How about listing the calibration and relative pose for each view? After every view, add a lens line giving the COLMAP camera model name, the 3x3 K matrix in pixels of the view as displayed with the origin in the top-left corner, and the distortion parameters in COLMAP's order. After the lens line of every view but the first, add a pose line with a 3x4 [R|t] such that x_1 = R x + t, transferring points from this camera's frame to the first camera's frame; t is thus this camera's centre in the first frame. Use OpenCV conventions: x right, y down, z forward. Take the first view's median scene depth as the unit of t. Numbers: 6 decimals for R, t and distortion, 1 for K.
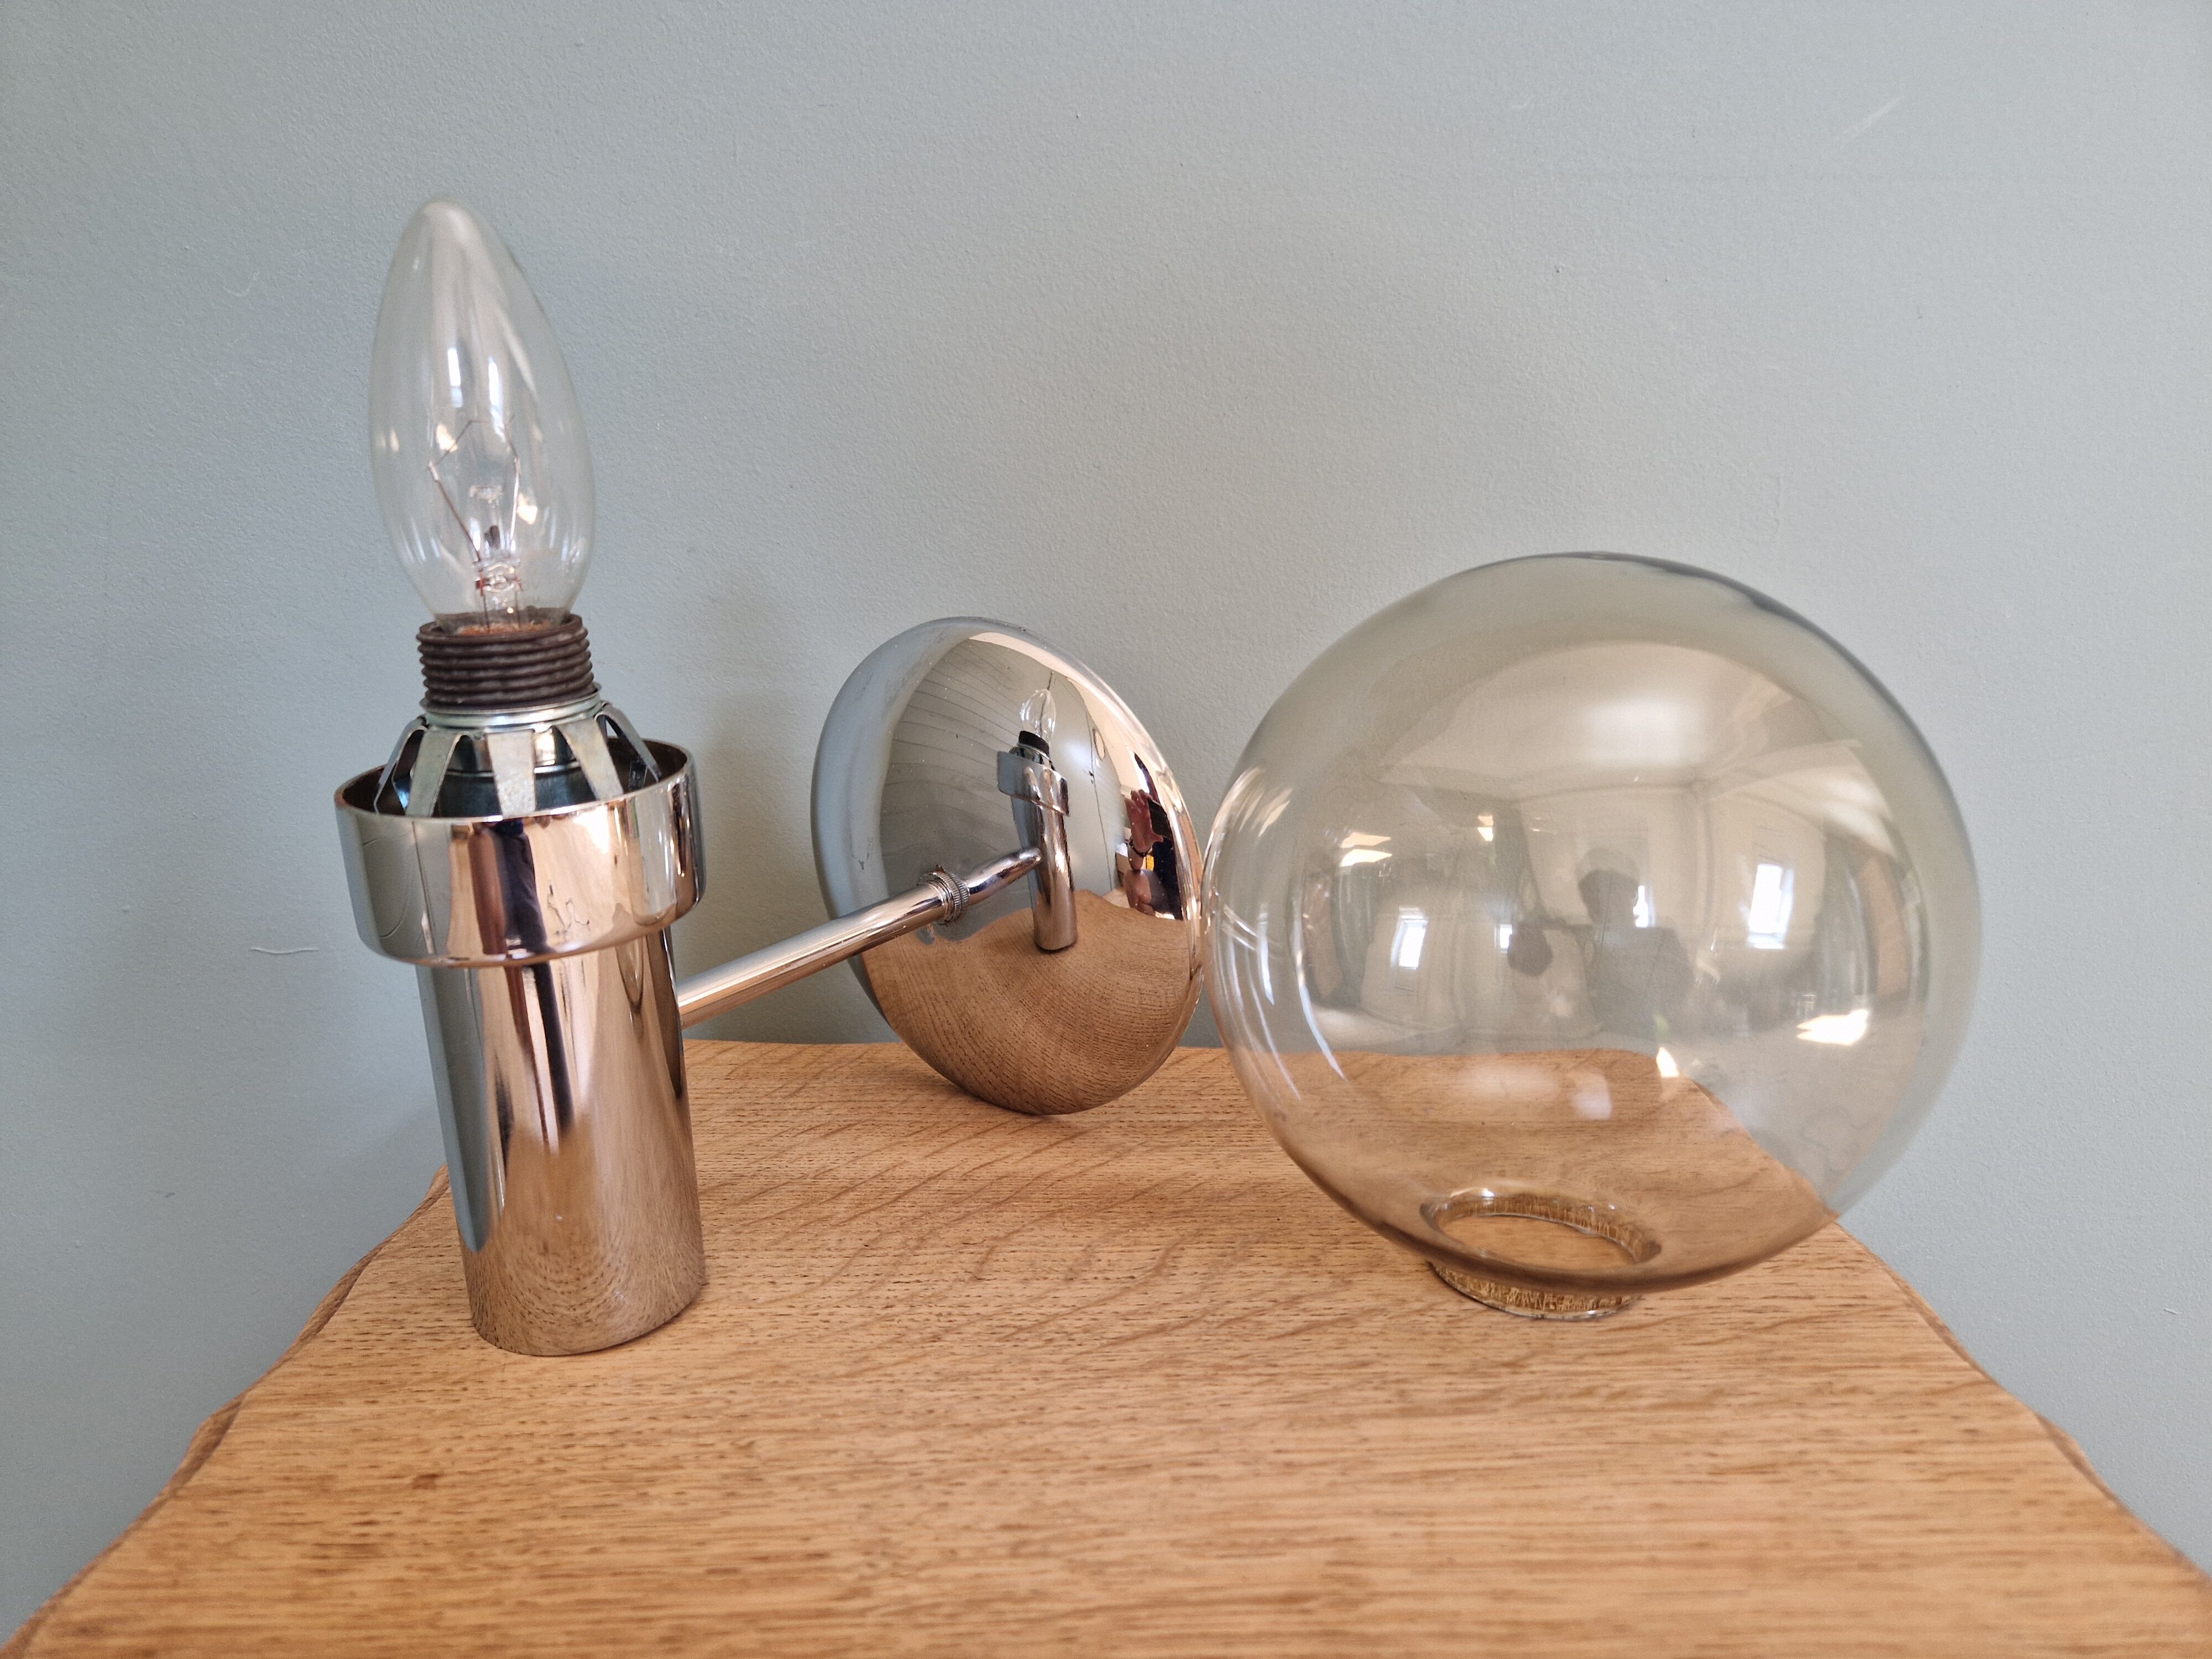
lens RADIAL K [[1548.1, 0, 1155.4], [0, 1548.1, 875.1], [0, 0, 1]] dist [0.055056, -0.052357]
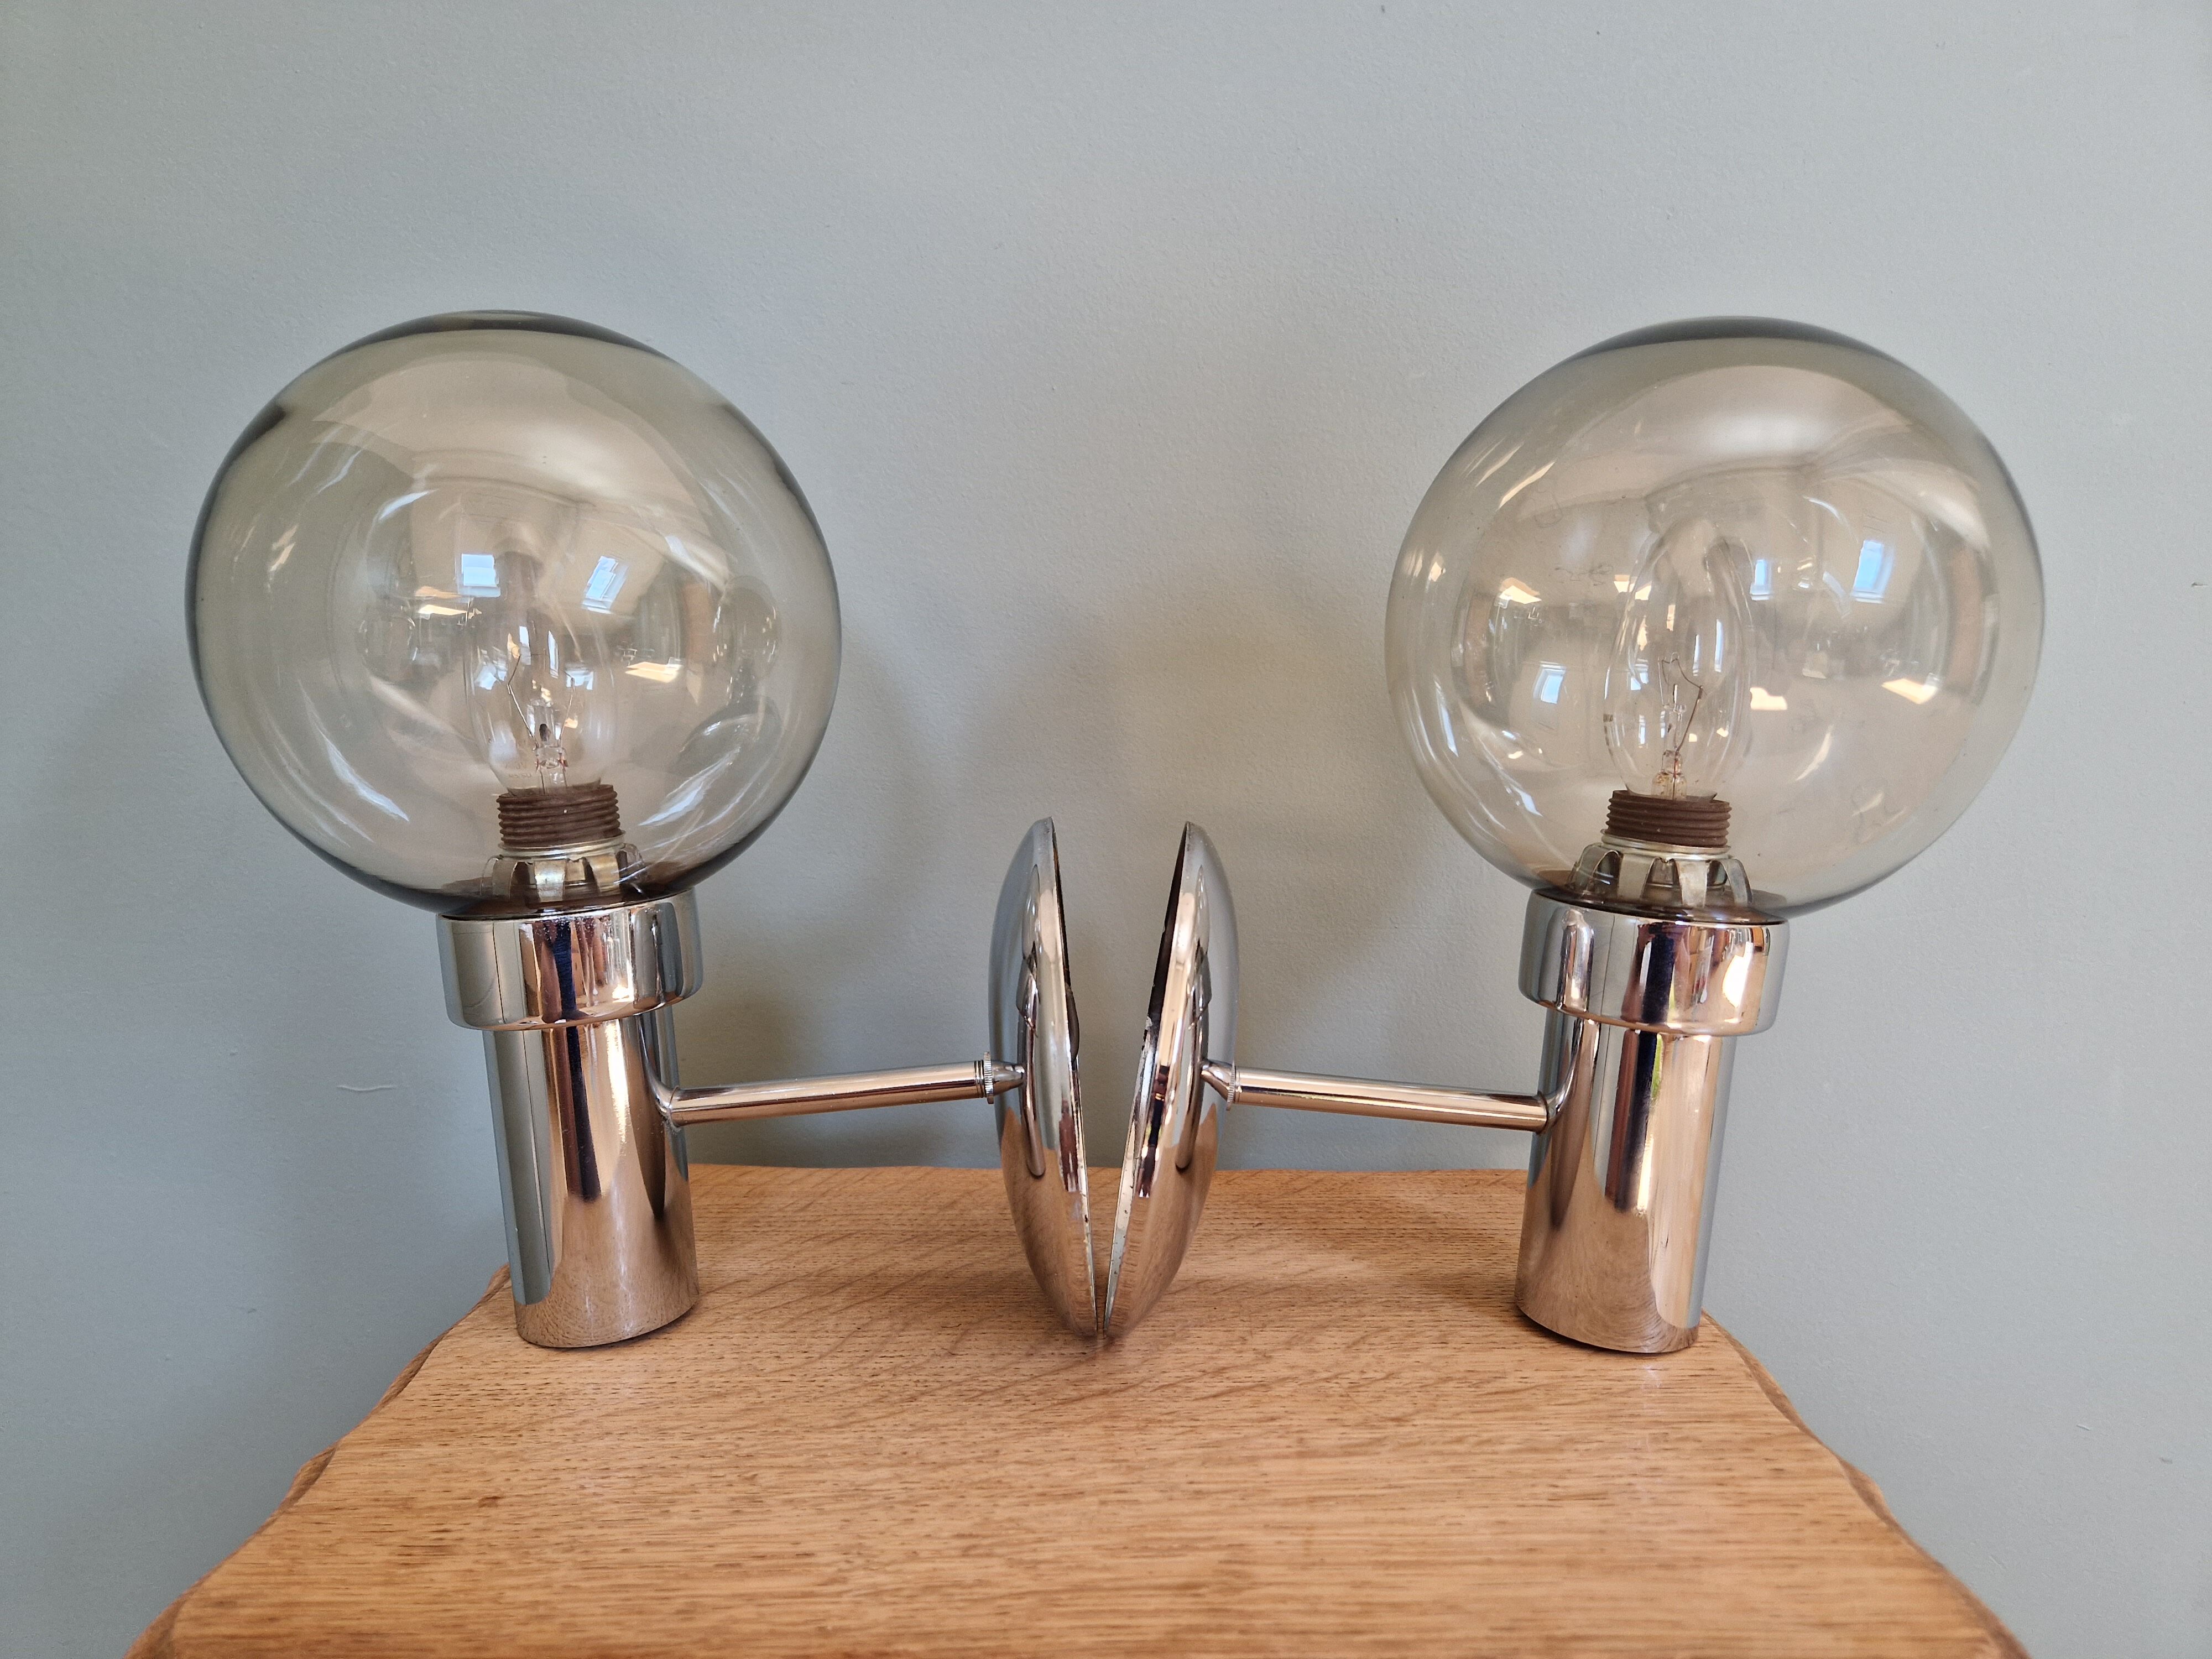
lens RADIAL K [[1548.1, 0, 1162.2], [0, 1548.1, 871.6], [0, 0, 1]] dist [0.055056, -0.052357]
pose [[0.999855, -0.007776, -0.015157, 0.079415], [0.006057, 0.993878, -0.110318, 0.033771], [0.015922, 0.110210, 0.993781, -0.252088]]
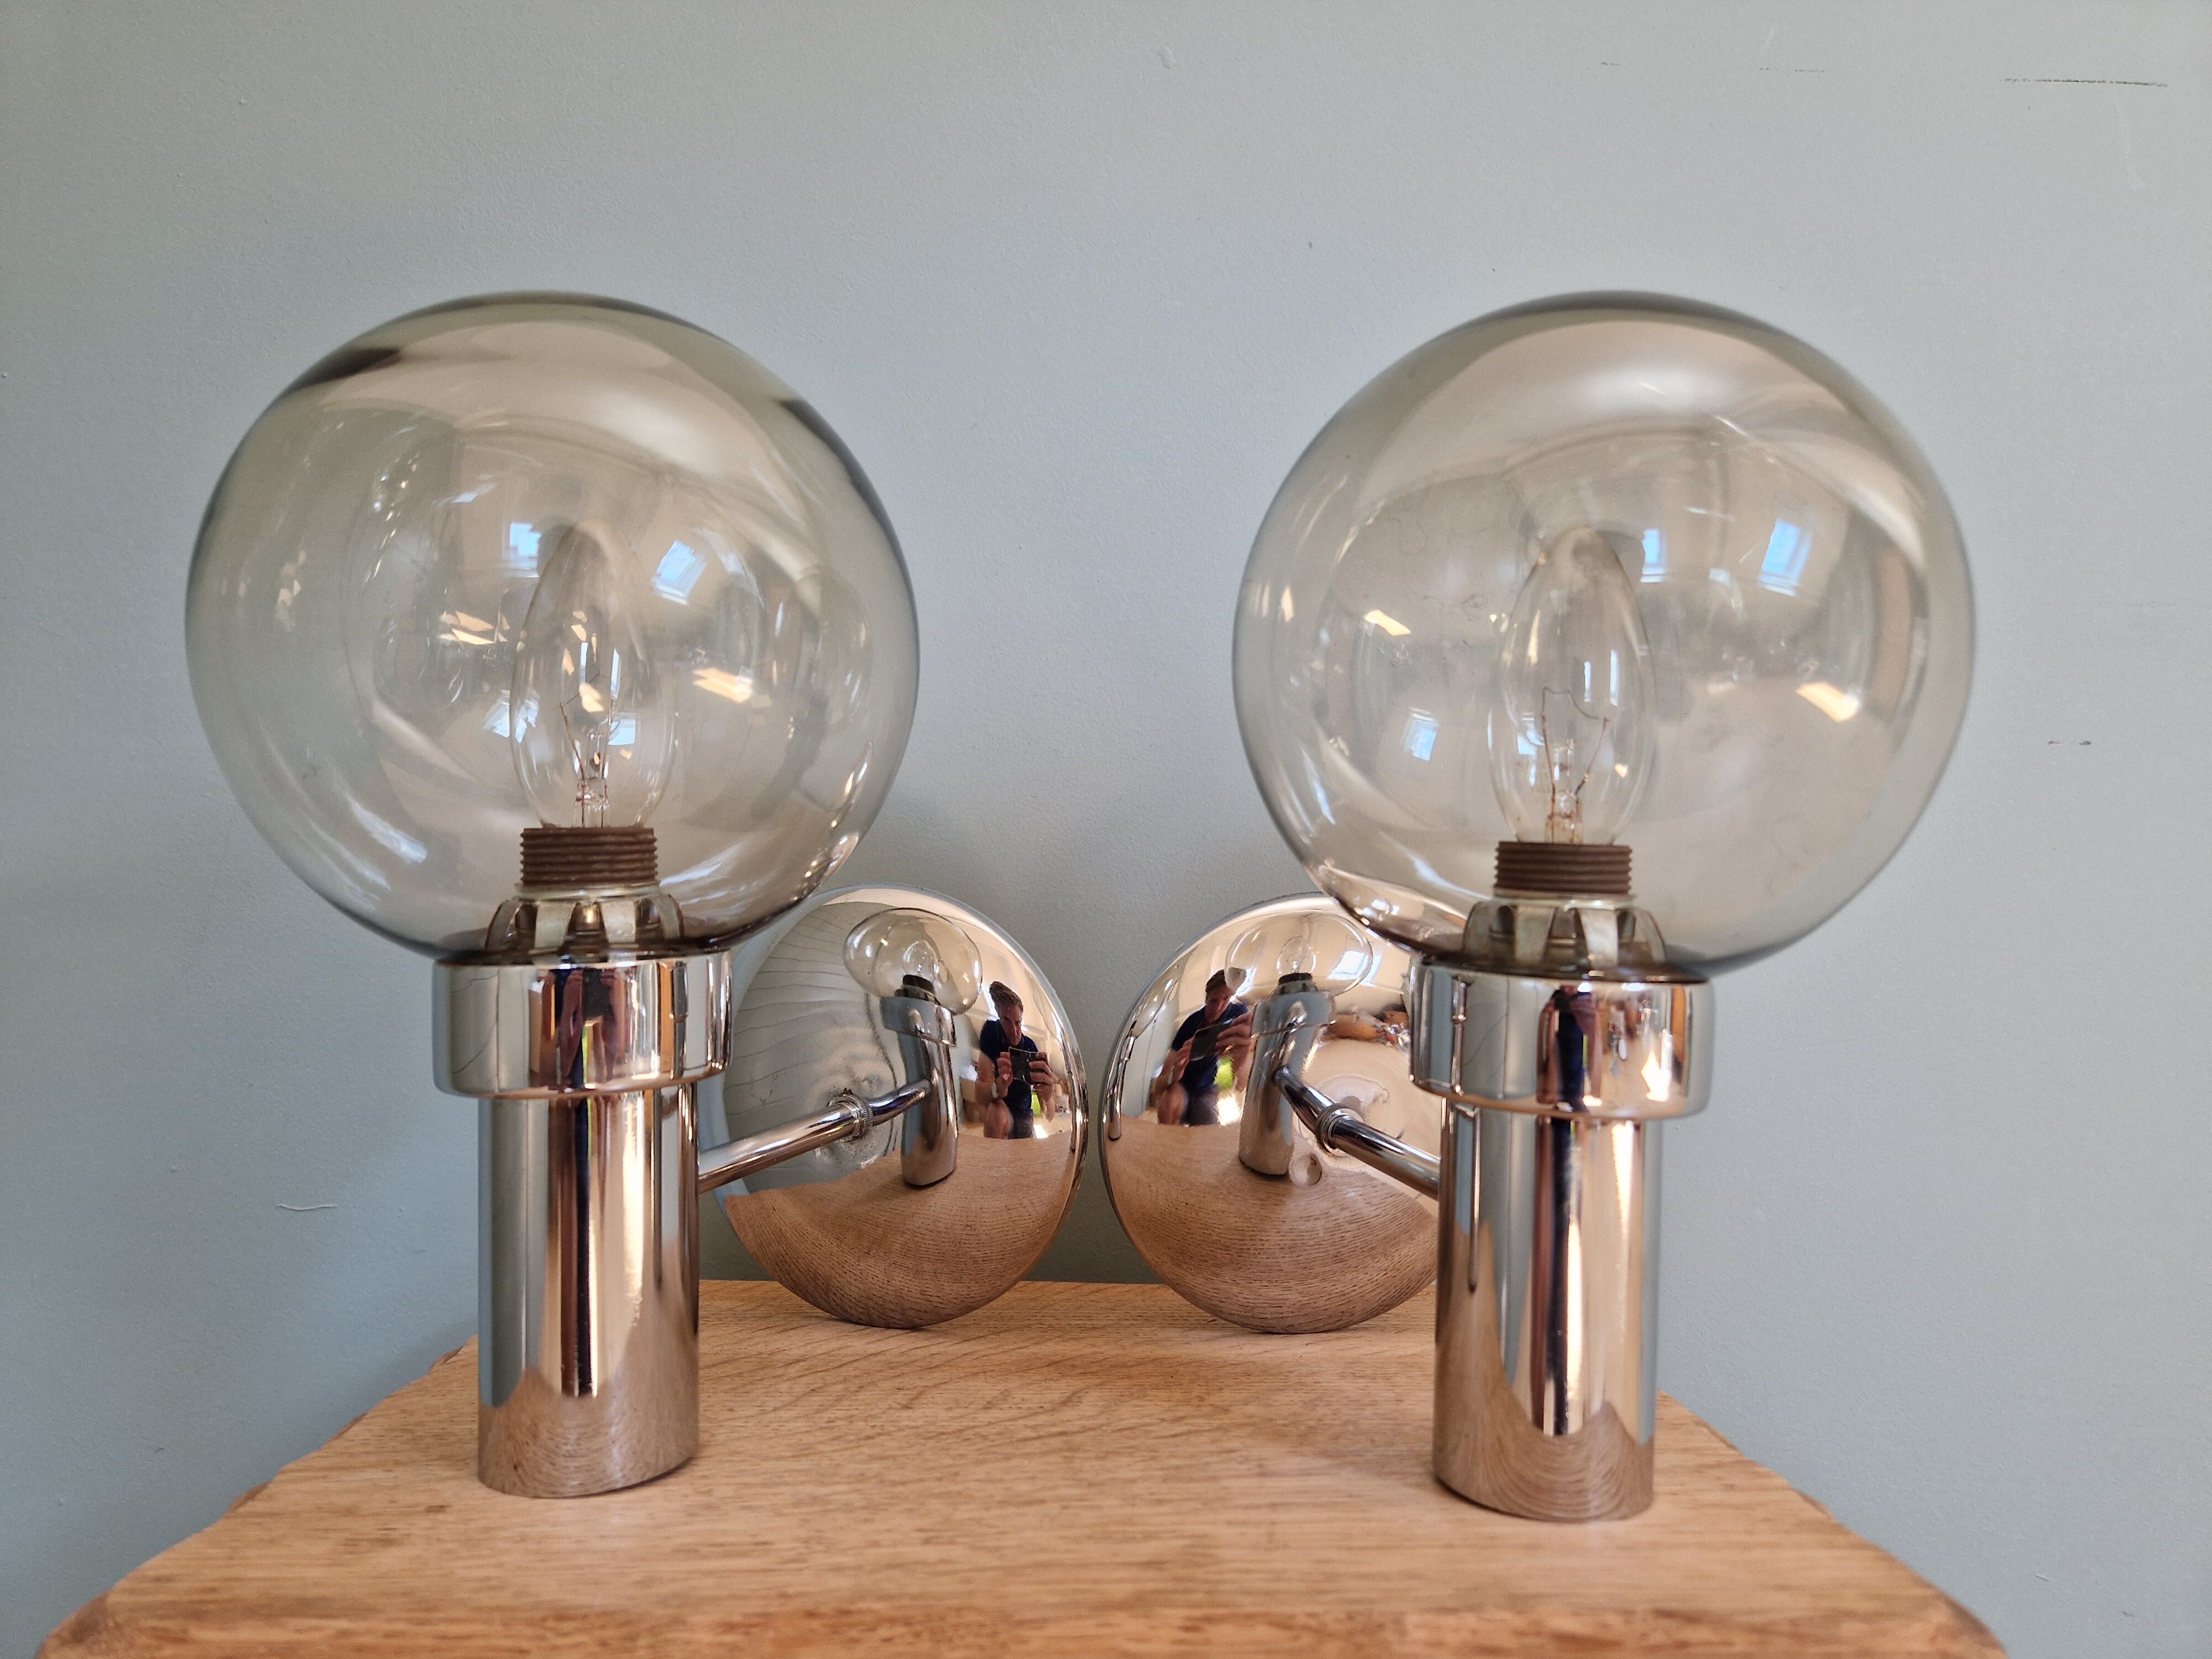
lens RADIAL K [[1548.1, 0, 1172.7], [0, 1548.1, 853.8], [0, 0, 1]] dist [0.055056, -0.052357]
pose [[0.999489, -0.002268, 0.031876, 0.057979], [0.011724, 0.953953, -0.299726, 0.262694], [-0.029729, 0.299947, 0.953493, -0.298435]]
